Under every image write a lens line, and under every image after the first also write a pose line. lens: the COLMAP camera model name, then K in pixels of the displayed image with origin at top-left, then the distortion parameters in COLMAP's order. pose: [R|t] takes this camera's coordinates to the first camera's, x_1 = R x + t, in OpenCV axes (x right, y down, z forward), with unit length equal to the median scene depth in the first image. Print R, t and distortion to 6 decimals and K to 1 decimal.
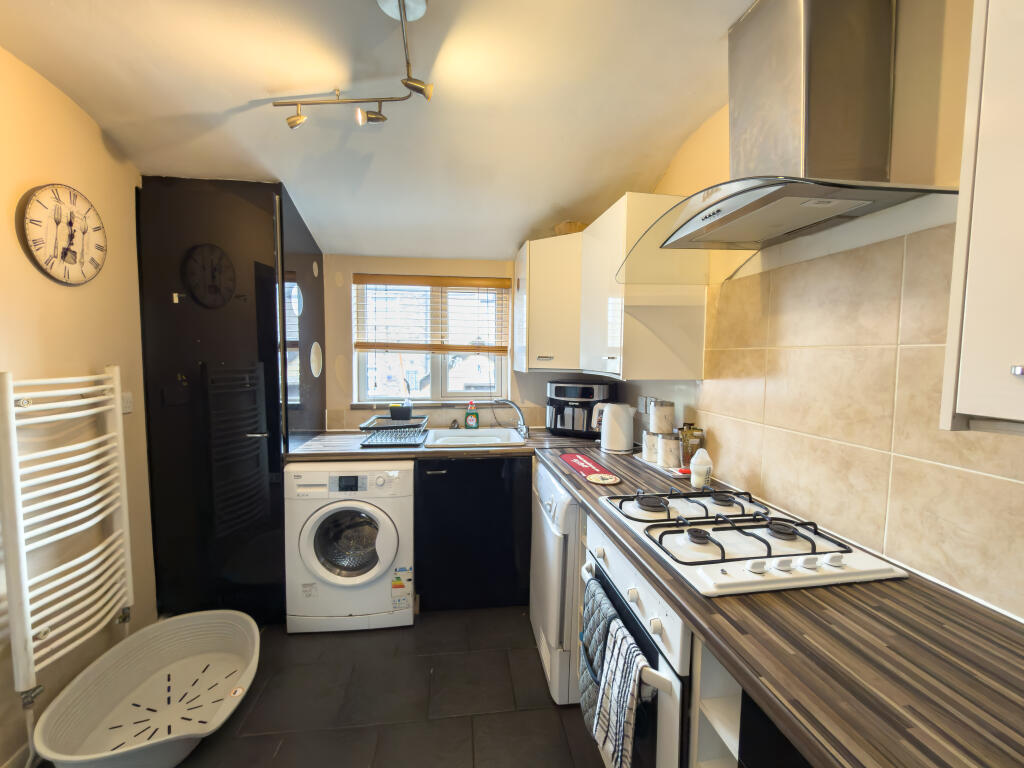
lens RADIAL K [[412.7, 0, 505.2], [0, 412.7, 386.0], [0, 0, 1]] dist [-0.000462, -0.000581]
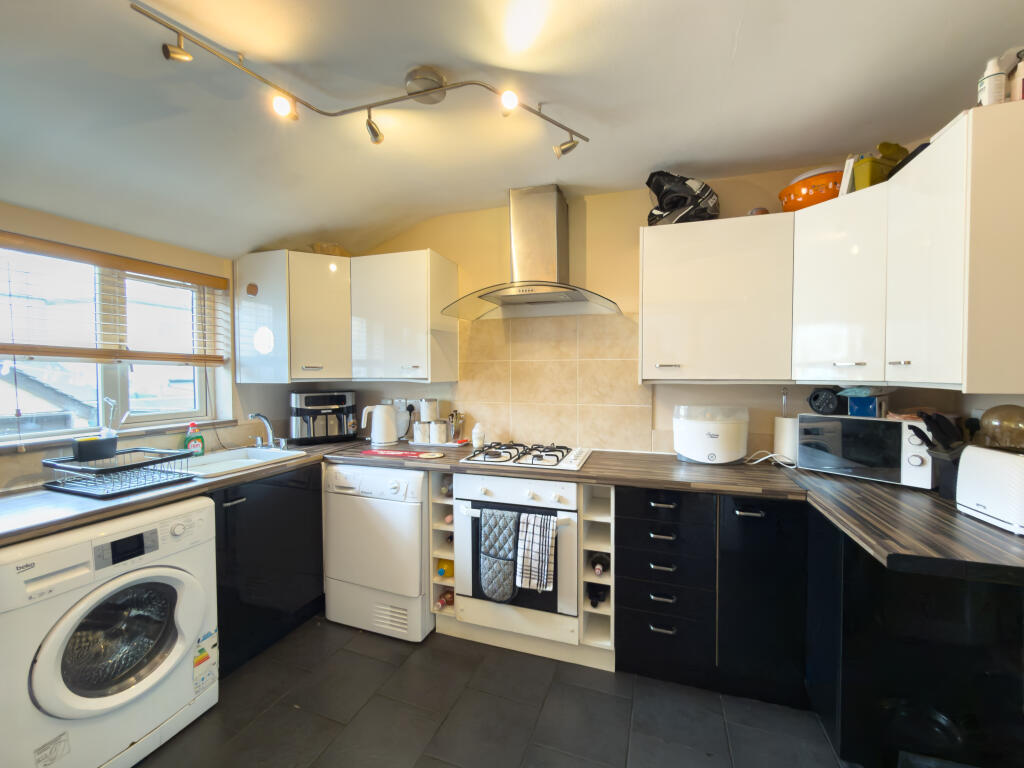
lens RADIAL K [[412.7, 0, 505.2], [0, 412.7, 386.0], [0, 0, 1]] dist [-0.000462, -0.000581]
pose [[0.475441, -0.036553, 0.878988, -0.626660], [0.070778, 0.997487, 0.003197, 0.008418], [-0.876896, 0.060693, 0.476834, 0.097554]]
